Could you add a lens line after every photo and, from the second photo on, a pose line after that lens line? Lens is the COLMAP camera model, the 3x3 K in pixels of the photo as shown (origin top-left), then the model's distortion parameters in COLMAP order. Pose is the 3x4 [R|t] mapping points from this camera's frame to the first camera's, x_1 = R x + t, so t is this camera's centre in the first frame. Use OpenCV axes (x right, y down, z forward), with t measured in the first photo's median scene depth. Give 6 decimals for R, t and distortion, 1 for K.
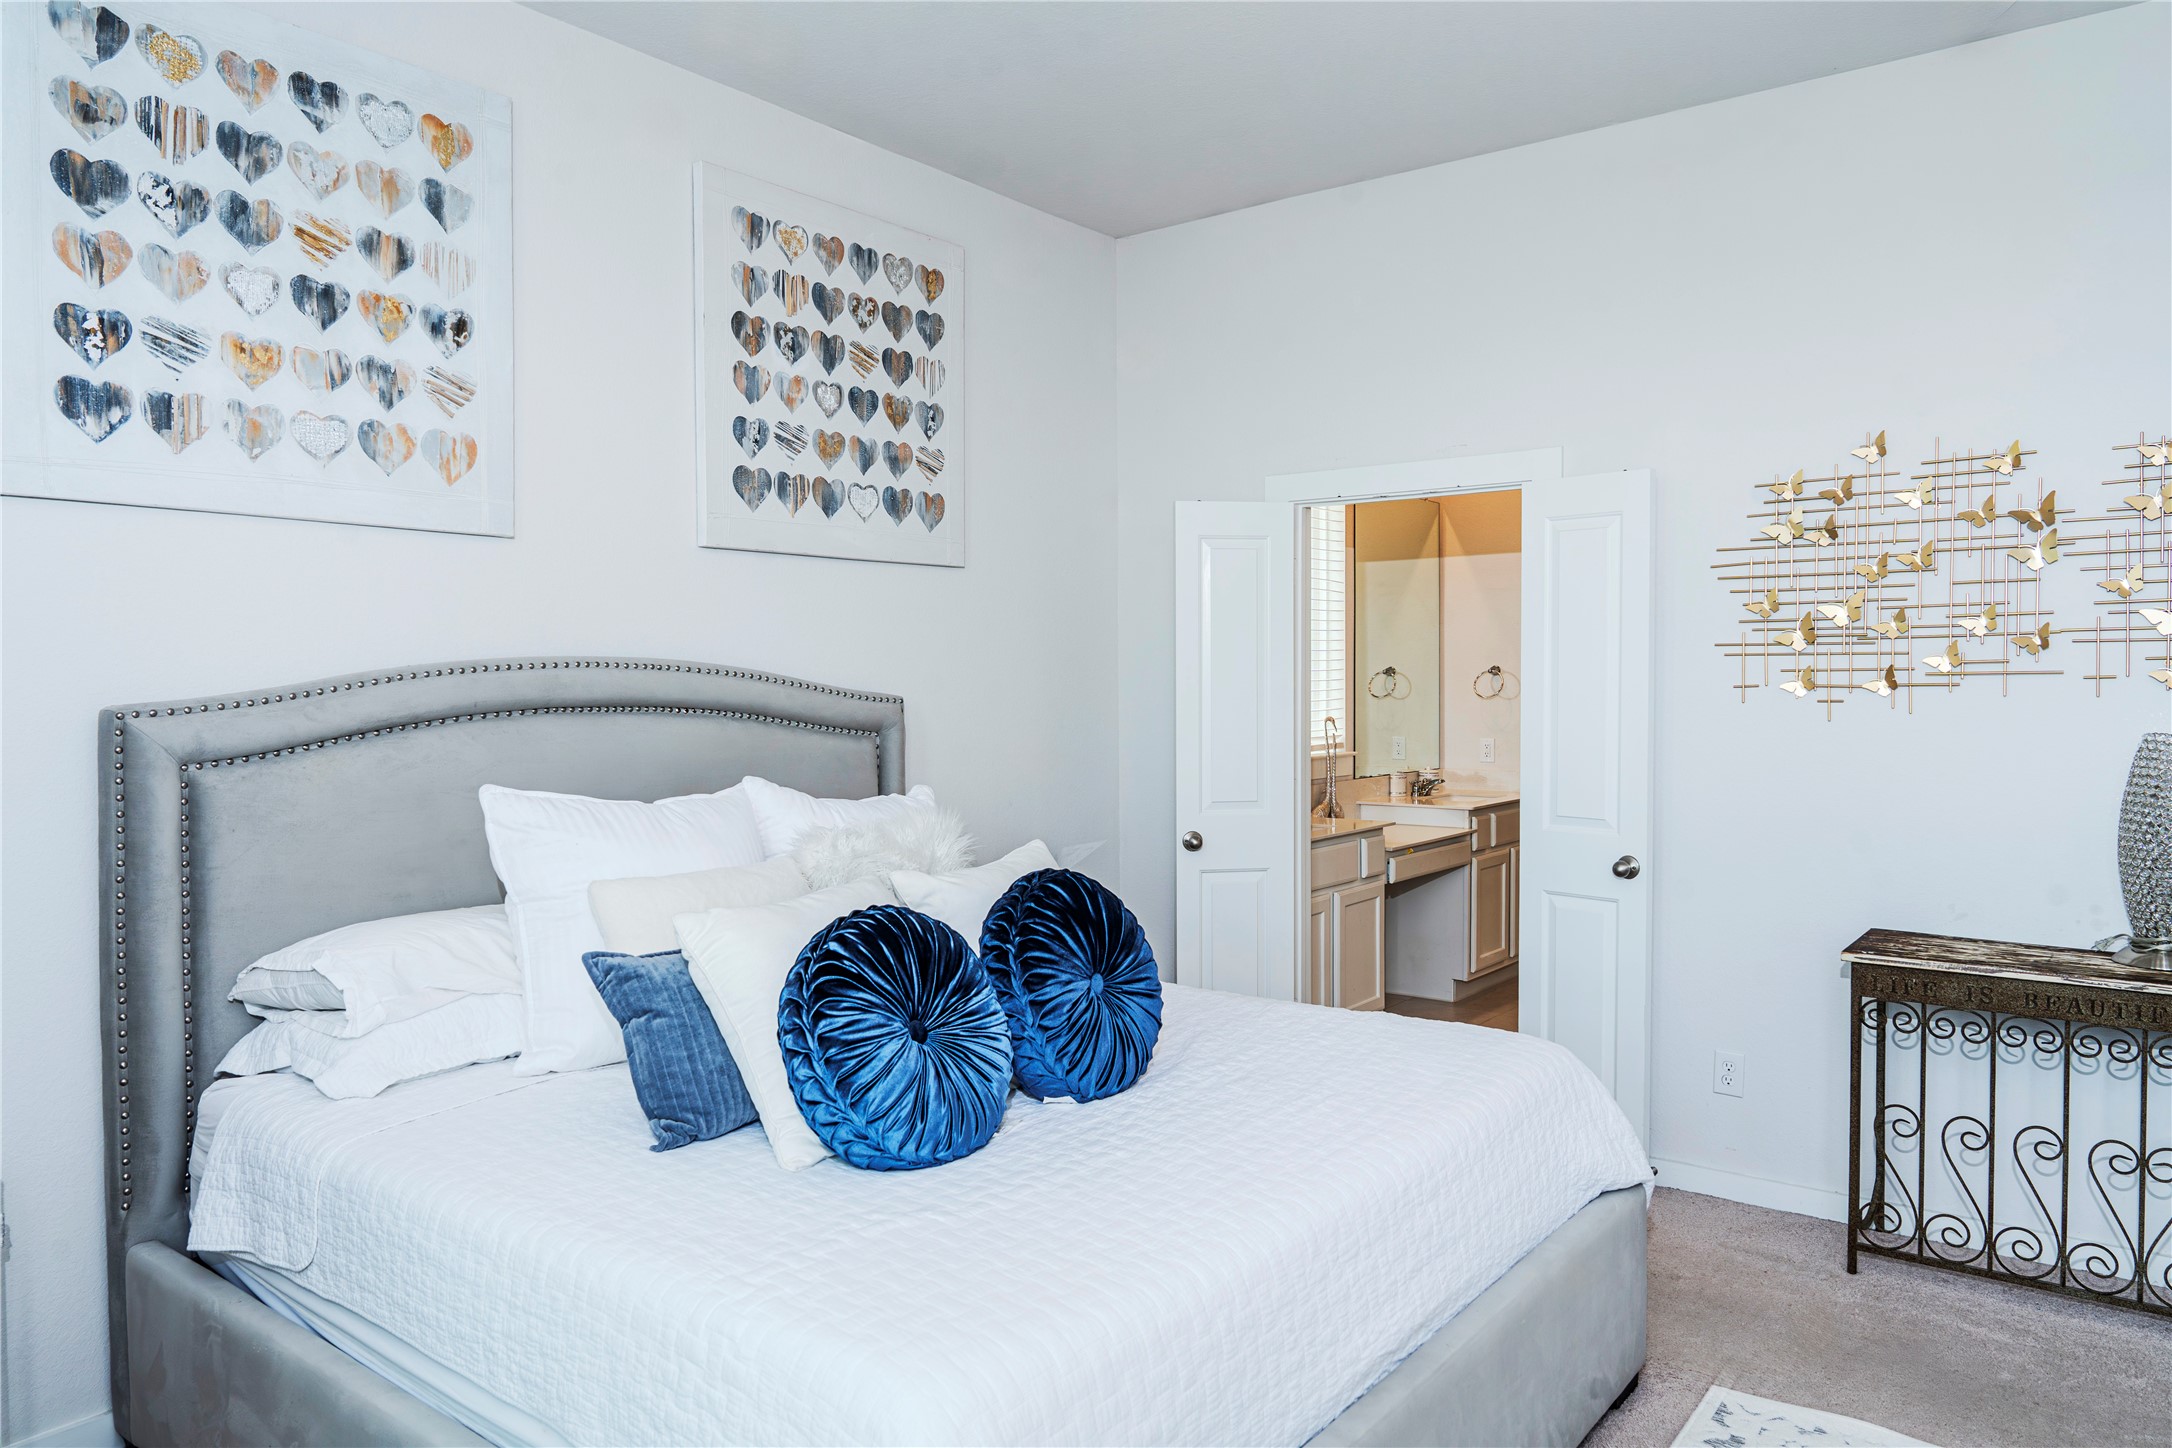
lens RADIAL K [[1463.7, 0, 1086.0], [0, 1463.7, 724.0], [0, 0, 1]] dist [0.002174, 0.006570]
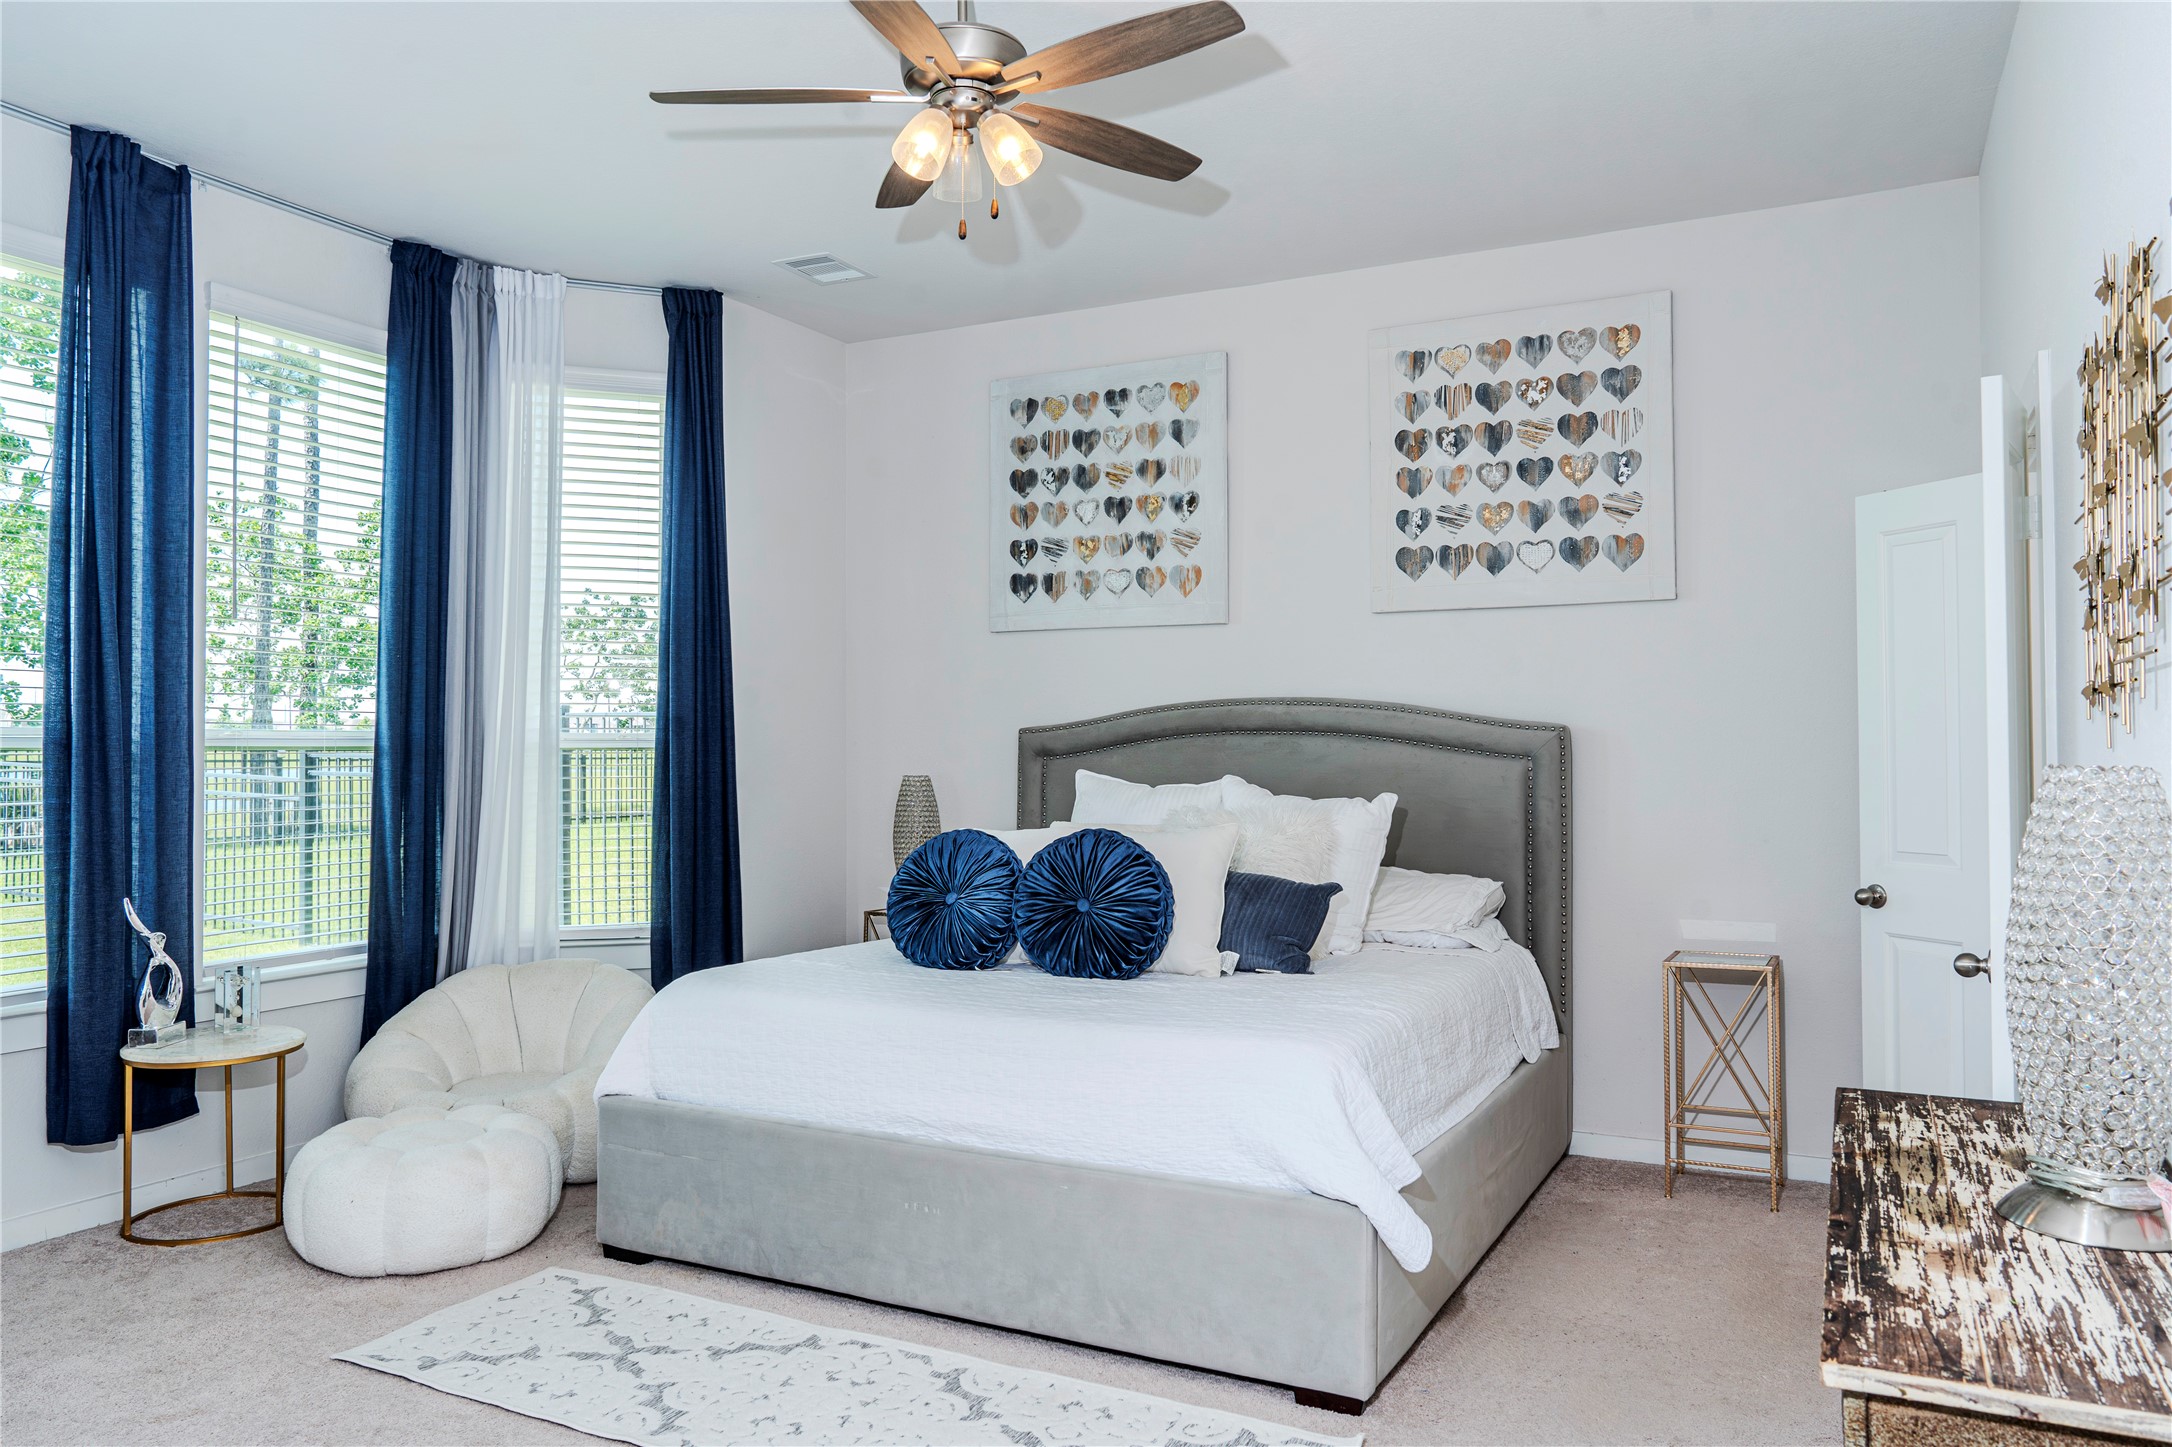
lens RADIAL K [[1524.0, 0, 1085.0], [0, 1524.0, 736.8], [0, 0, 1]] dist [-0.003839, 0.001568]
pose [[0.182104, -0.006930, -0.983255, 1.029783], [-0.033578, 0.999348, -0.013262, 0.018750], [0.982706, 0.035431, 0.181752, 0.476110]]
